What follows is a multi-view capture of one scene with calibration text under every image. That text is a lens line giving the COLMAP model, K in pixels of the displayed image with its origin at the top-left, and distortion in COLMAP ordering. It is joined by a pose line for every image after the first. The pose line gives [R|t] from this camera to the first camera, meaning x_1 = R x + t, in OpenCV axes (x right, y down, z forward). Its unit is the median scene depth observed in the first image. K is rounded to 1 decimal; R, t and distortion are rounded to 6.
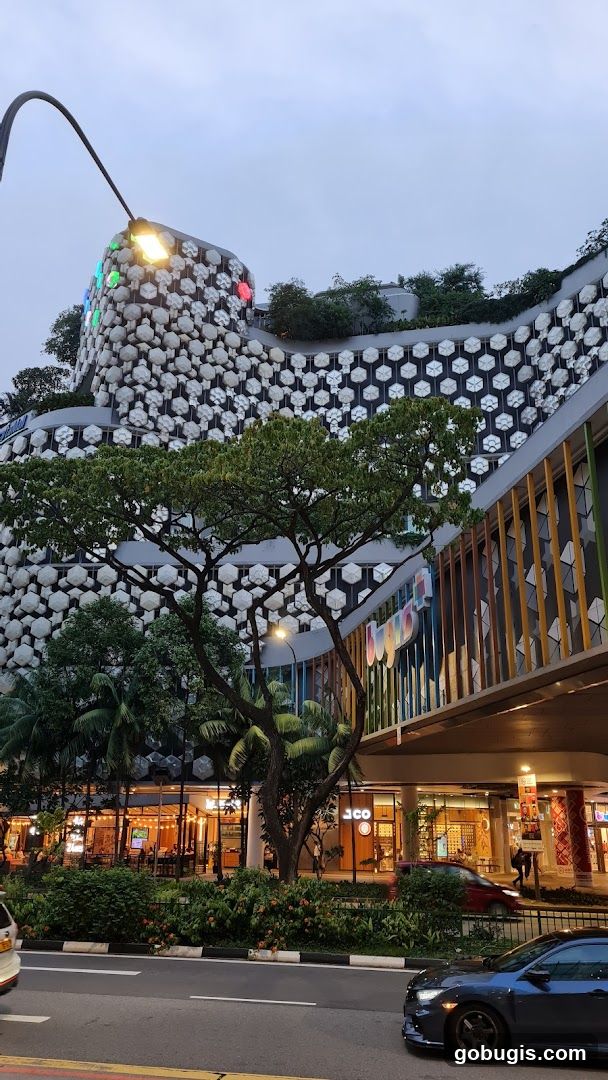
lens RADIAL K [[794.0, 0, 303.2], [0, 794.0, 541.7], [0, 0, 1]] dist [0.042577, -0.005478]
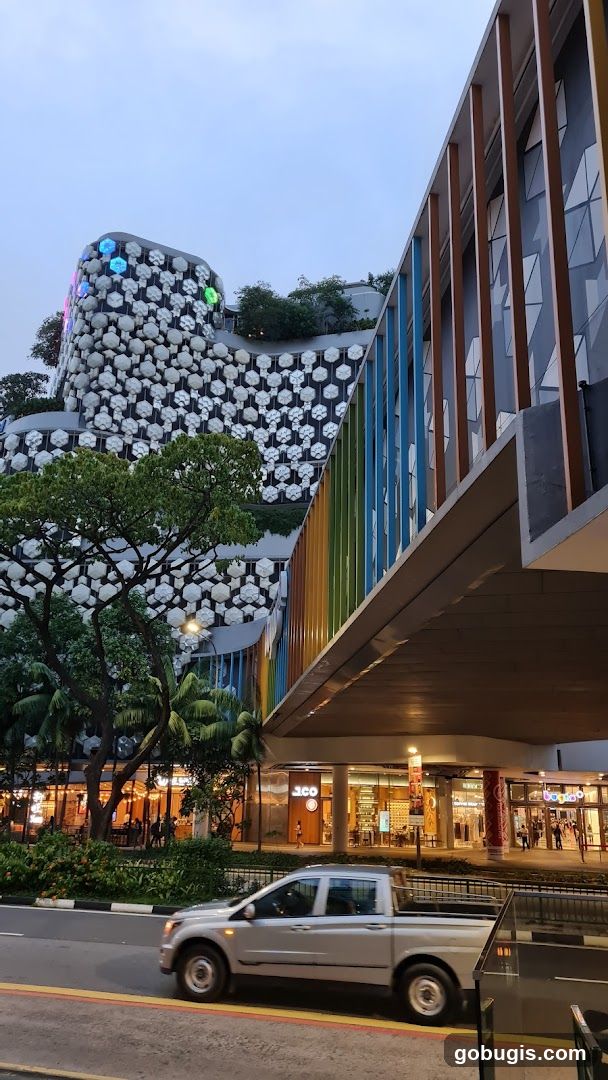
lens RADIAL K [[794.0, 0, 302.4], [0, 794.0, 546.0], [0, 0, 1]] dist [0.042577, -0.005478]
pose [[0.998020, -0.008126, -0.062372, 0.120174], [0.009931, 0.999539, 0.028690, -0.016499], [0.062110, -0.029252, 0.997641, -0.050942]]
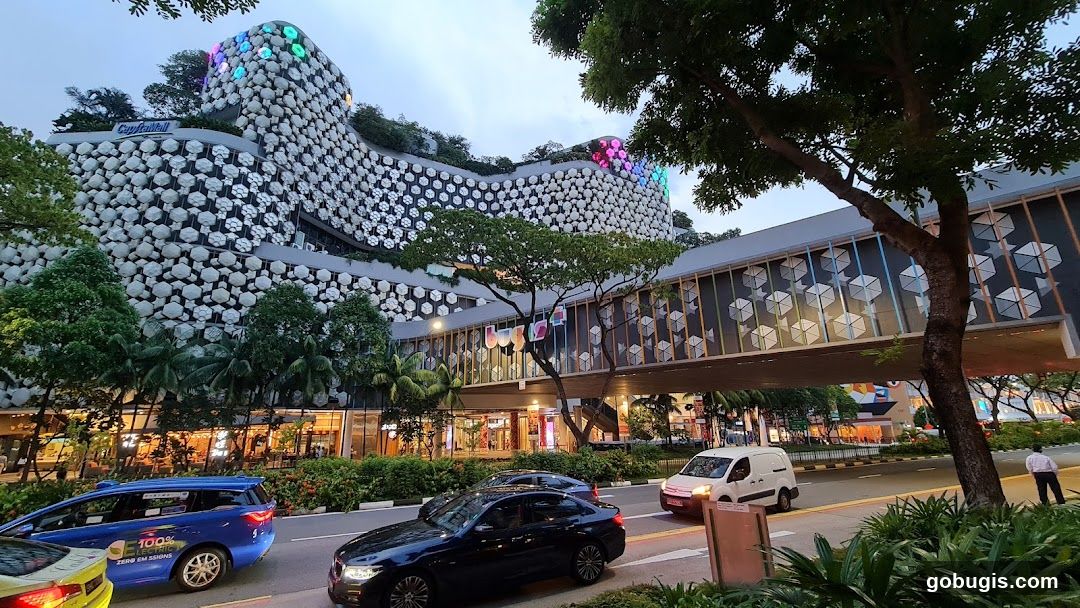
lens RADIAL K [[432.4, 0, 534.0], [0, 432.4, 302.3], [0, 0, 1]] dist [-0.003988, -0.000271]
pose [[0.761086, 0.157969, 0.629121, -0.297562], [-0.187213, 0.982113, -0.020121, 0.028320], [-0.621047, -0.102466, 0.777047, 0.081492]]
